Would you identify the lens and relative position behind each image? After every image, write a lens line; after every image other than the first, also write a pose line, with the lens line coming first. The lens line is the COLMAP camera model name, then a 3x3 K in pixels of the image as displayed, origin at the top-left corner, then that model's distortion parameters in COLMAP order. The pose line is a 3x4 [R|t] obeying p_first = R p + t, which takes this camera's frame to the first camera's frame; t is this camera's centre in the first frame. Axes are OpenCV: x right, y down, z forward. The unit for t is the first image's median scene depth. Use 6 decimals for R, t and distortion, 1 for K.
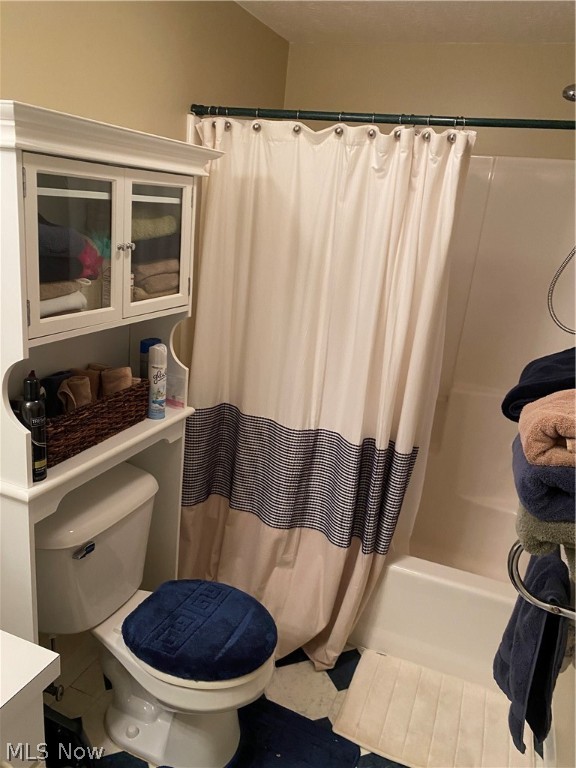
lens RADIAL K [[596.7, 0, 288.0], [0, 596.7, 384.0], [0, 0, 1]] dist [0.092247, -0.146169]
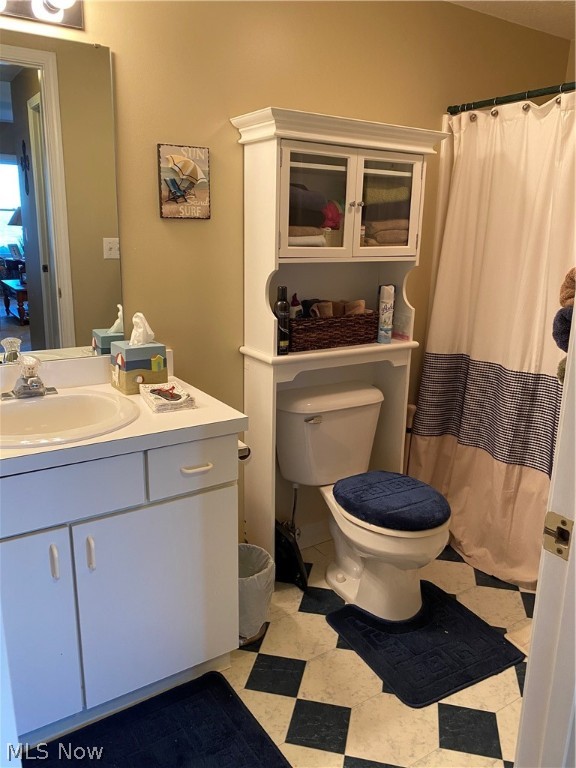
lens RADIAL K [[596.7, 0, 288.0], [0, 596.7, 384.0], [0, 0, 1]] dist [0.092247, -0.146169]
pose [[0.802446, 0.071701, -0.592401, 0.405085], [-0.124456, 0.991032, -0.048635, 0.241657], [0.583602, 0.112755, 0.804174, -0.168496]]
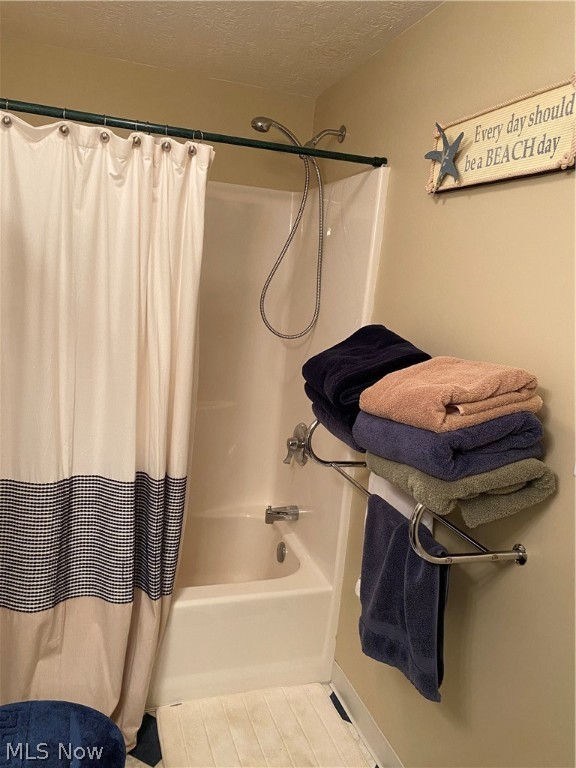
lens RADIAL K [[596.7, 0, 288.0], [0, 596.7, 384.0], [0, 0, 1]] dist [0.092247, -0.146169]
pose [[0.770004, -0.135712, 0.623439, -0.272311], [0.171593, 0.985165, 0.002519, -0.003632], [-0.614532, 0.105038, 0.781868, 0.162796]]
